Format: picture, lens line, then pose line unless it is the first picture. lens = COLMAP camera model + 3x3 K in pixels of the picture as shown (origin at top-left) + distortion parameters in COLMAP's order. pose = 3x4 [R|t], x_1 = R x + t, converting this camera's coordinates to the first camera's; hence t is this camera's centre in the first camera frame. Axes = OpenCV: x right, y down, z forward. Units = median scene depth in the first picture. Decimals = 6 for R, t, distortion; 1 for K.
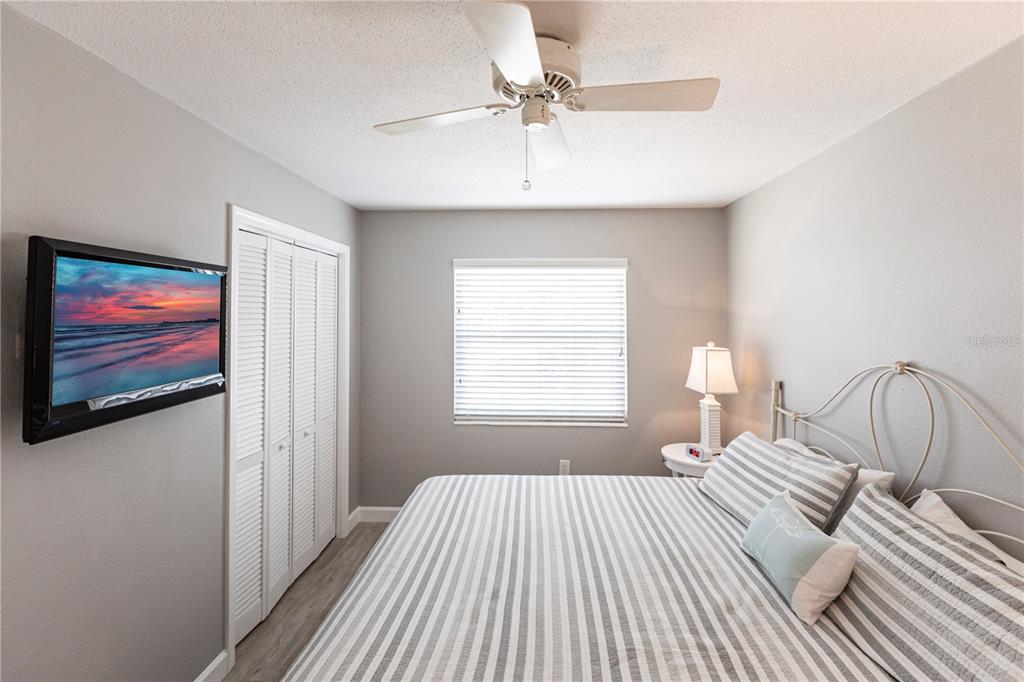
lens RADIAL K [[473.1, 0, 513.2], [0, 473.1, 298.0], [0, 0, 1]] dist [-0.000177, 0.000058]
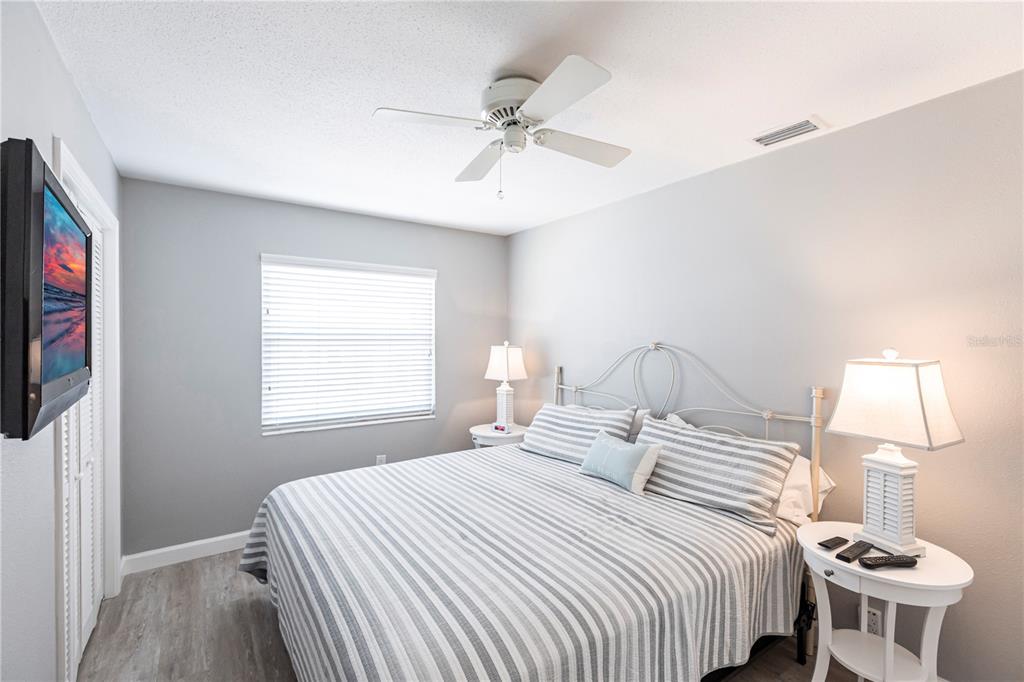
lens RADIAL K [[458.3, 0, 515.0], [0, 458.3, 336.0], [0, 0, 1]] dist [0.001178, -0.000023]
pose [[0.790740, 0.001476, 0.612150, -0.408724], [-0.022810, 0.999374, 0.027055, 0.057878], [-0.611727, -0.035357, 0.790279, 0.016707]]
